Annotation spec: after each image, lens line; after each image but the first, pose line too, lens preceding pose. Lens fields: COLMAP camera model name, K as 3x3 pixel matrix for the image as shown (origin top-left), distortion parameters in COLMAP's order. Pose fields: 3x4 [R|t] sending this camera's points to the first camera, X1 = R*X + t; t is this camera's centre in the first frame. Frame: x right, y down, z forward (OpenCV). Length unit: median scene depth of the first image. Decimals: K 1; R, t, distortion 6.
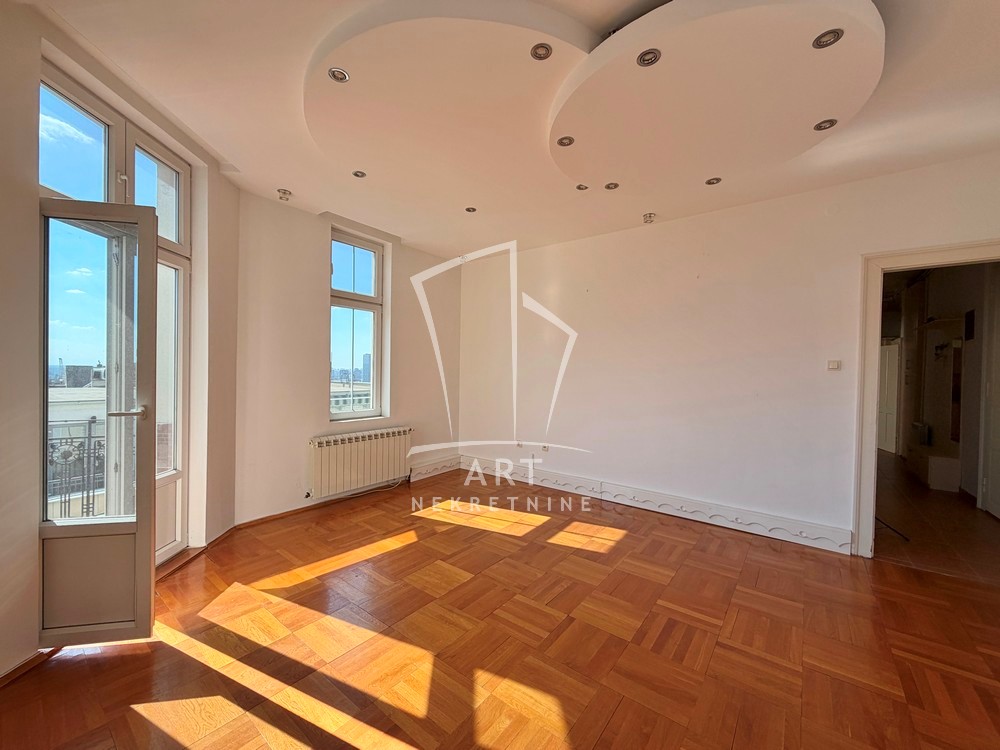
lens RADIAL K [[400.3, 0, 495.6], [0, 400.3, 376.4], [0, 0, 1]] dist [-0.002977, 0.000705]
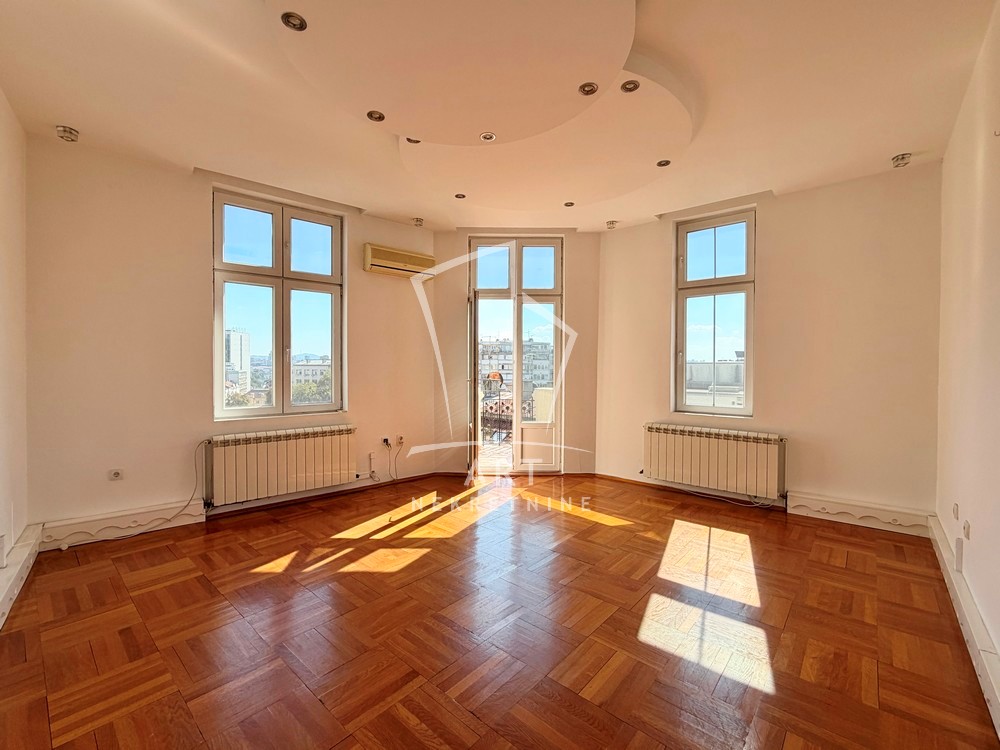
lens RADIAL K [[431.6, 0, 496.5], [0, 431.6, 369.8], [0, 0, 1]] dist [-0.002086, -0.000164]
pose [[-0.067021, -0.012233, -0.997677, 0.753272], [-0.020079, 0.999739, -0.010909, 0.027688], [0.997550, 0.019301, -0.067249, 0.636421]]
